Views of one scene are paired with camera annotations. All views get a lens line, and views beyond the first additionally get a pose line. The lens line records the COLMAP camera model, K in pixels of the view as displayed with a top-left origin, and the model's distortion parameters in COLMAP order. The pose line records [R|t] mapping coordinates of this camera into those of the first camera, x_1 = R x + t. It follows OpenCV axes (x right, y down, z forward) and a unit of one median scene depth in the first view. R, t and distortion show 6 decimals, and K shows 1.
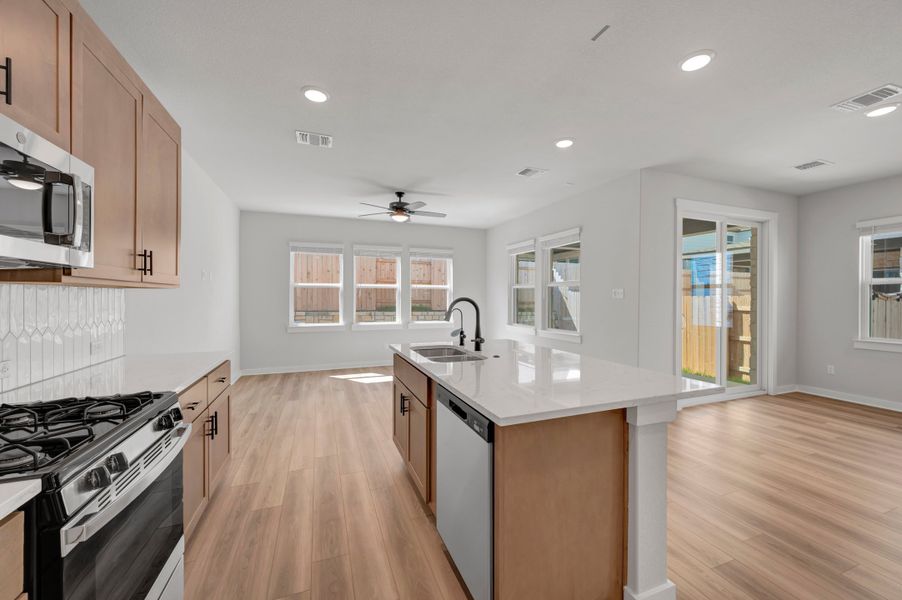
lens RADIAL K [[356.7, 0, 456.9], [0, 356.7, 298.6], [0, 0, 1]] dist [-0.000558, -0.000086]
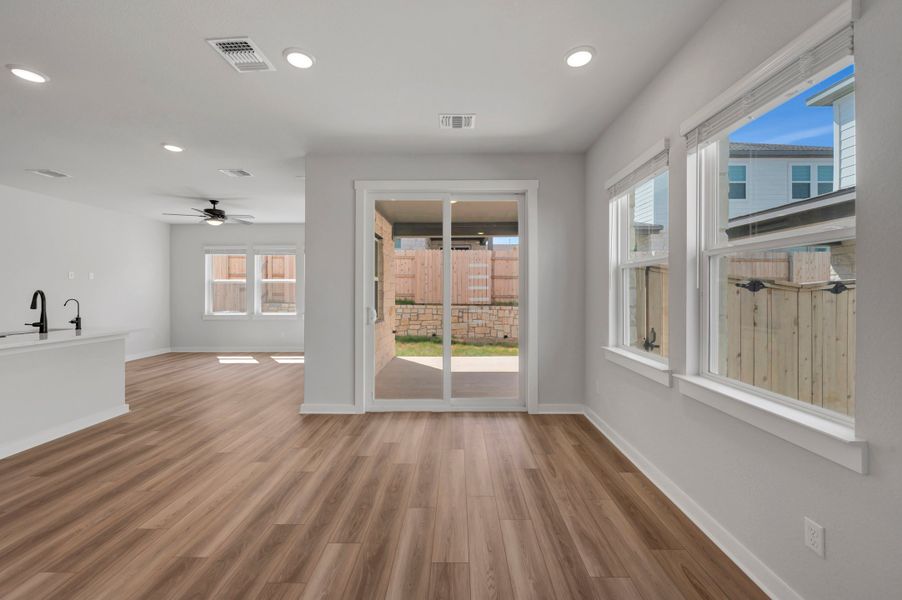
lens RADIAL K [[356.7, 0, 455.8], [0, 356.7, 291.3], [0, 0, 1]] dist [-0.000558, -0.000086]
pose [[0.930163, -0.002989, -0.367135, 0.832013], [0.001298, 0.999987, -0.004851, 0.004326], [0.367145, 0.004036, 0.930155, 0.172336]]
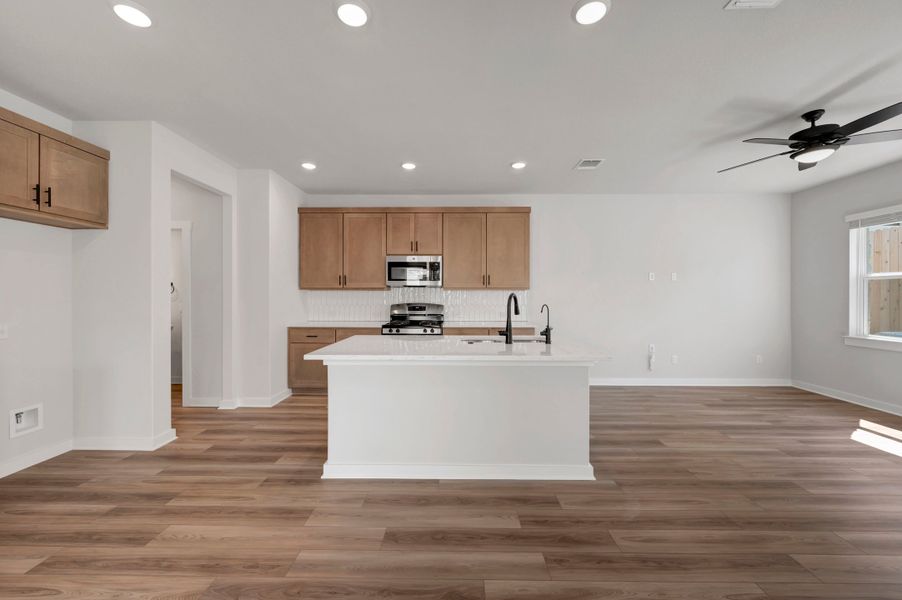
lens RADIAL K [[356.7, 0, 452.9], [0, 356.7, 294.5], [0, 0, 1]] dist [-0.000558, -0.000086]
pose [[-0.375181, -0.006555, -0.926928, 0.494141], [-0.006212, 0.999970, -0.004557, 0.003944], [0.926931, 0.004049, -0.375211, 0.561547]]
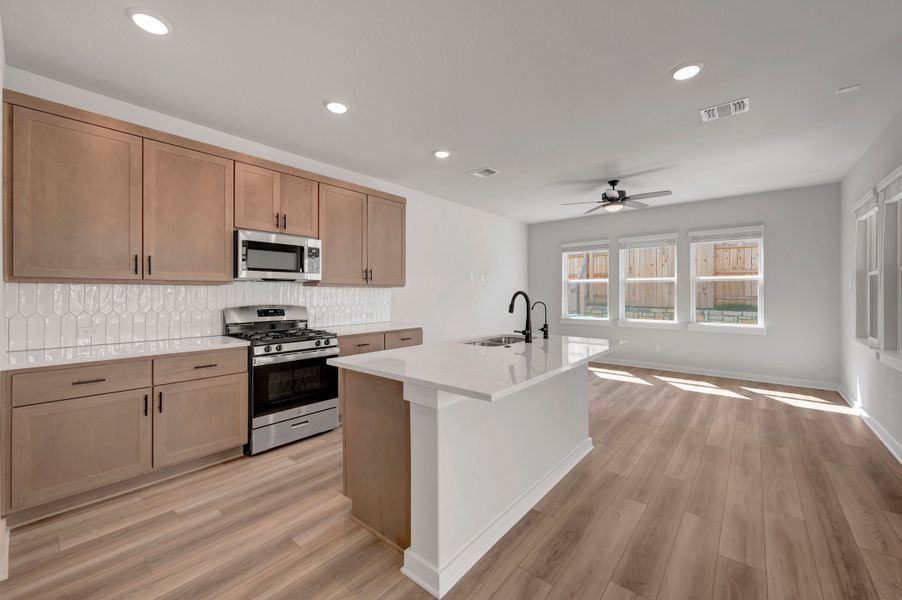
lens RADIAL K [[356.7, 0, 453.0], [0, 356.7, 292.9], [0, 0, 1]] dist [-0.000558, -0.000086]
pose [[0.479034, -0.002997, -0.877791, 0.387324], [-0.002262, 0.999987, -0.004648, 0.003940], [0.877793, 0.004212, 0.479021, 0.143903]]
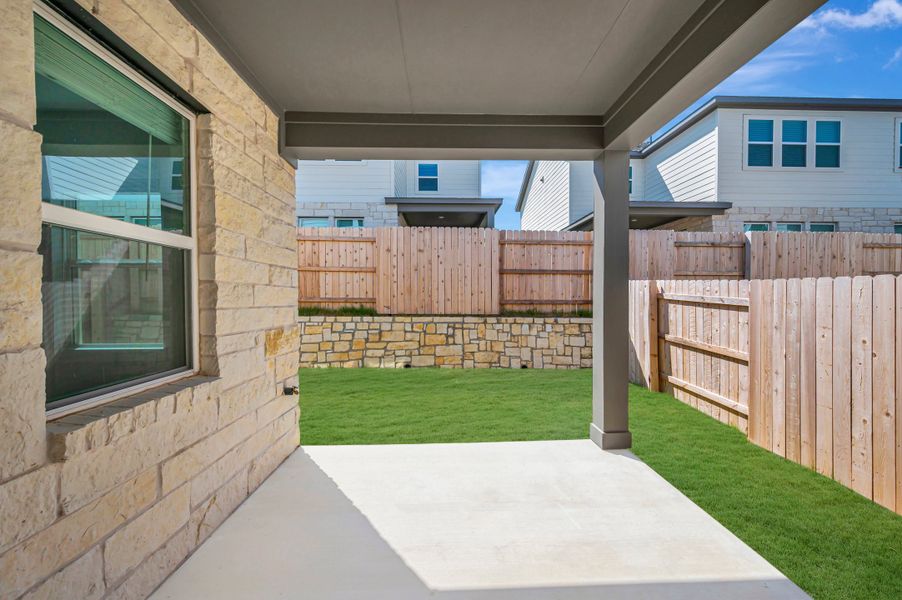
lens RADIAL K [[356.7, 0, 457.4], [0, 356.7, 301.8], [0, 0, 1]] dist [-0.000558, -0.000086]
pose [[0.946143, -0.002093, -0.323743, 0.542344], [0.004227, 0.999974, 0.005888, 0.015458], [0.323722, -0.006939, 0.946127, 0.888269]]
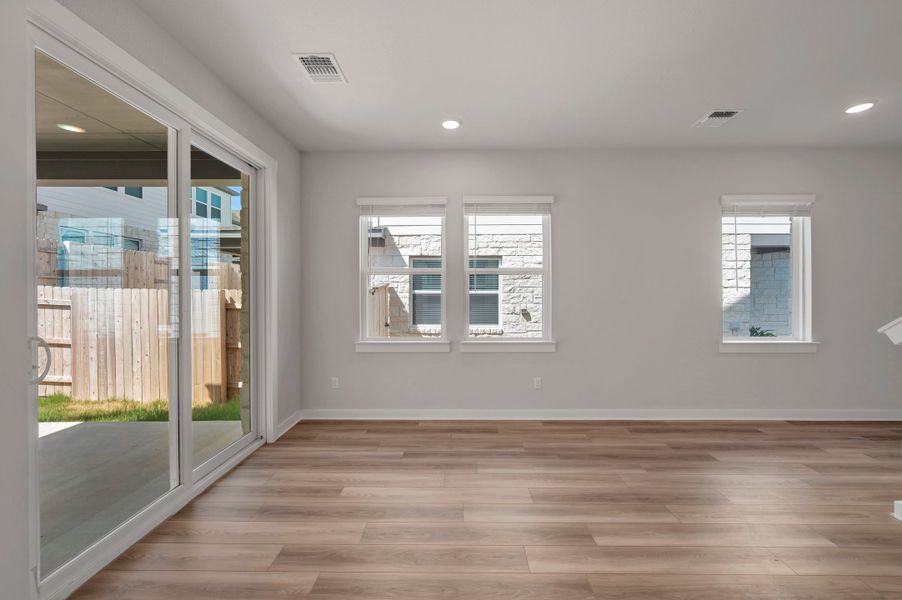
lens RADIAL K [[357.0, 0, 452.6], [0, 357.0, 295.1], [0, 0, 1]] dist [-0.001614, -0.000244]
pose [[0.376191, -0.010148, 0.926486, 0.336392], [0.008275, 0.999937, 0.007592, 0.002234], [-0.926505, 0.004810, 0.376252, 0.370830]]
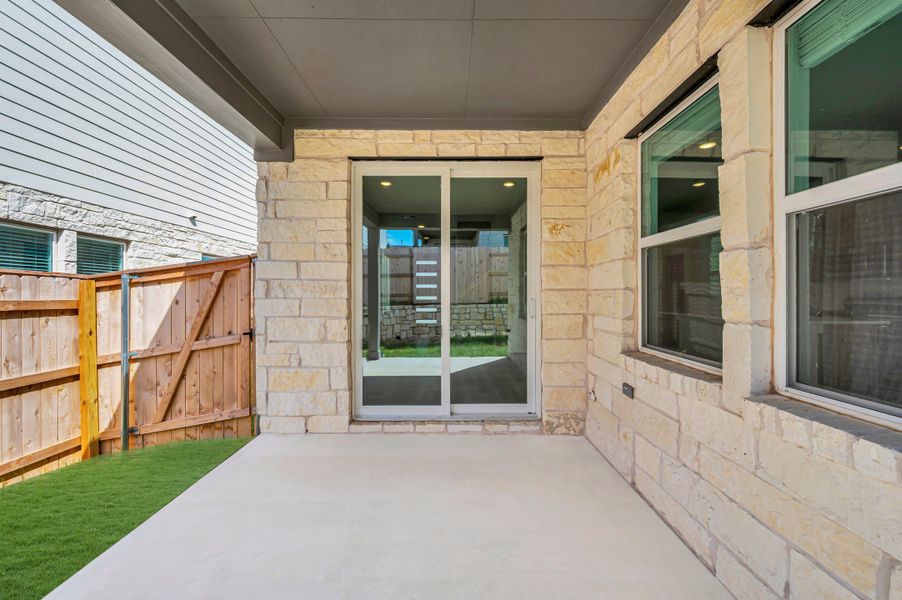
lens RADIAL K [[357.0, 0, 452.1], [0, 357.0, 292.2], [0, 0, 1]] dist [-0.001614, -0.000244]
pose [[-0.928261, -0.000761, 0.371930, 0.360724], [-0.001649, 0.999997, -0.002069, 0.020882], [-0.371927, -0.002534, -0.928259, 1.317592]]
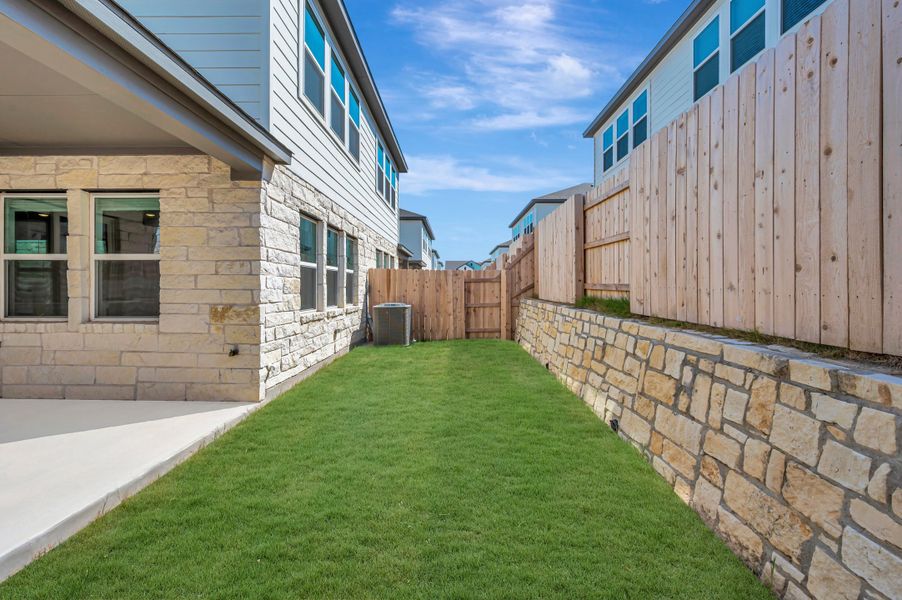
lens RADIAL K [[356.7, 0, 452.2], [0, 356.7, 288.8], [0, 0, 1]] dist [-0.000558, -0.000086]
pose [[-0.373096, -0.002799, -0.927789, 0.632460], [-0.006807, 0.999977, -0.000279, 0.020210], [0.927768, 0.006212, -0.373106, 1.933705]]
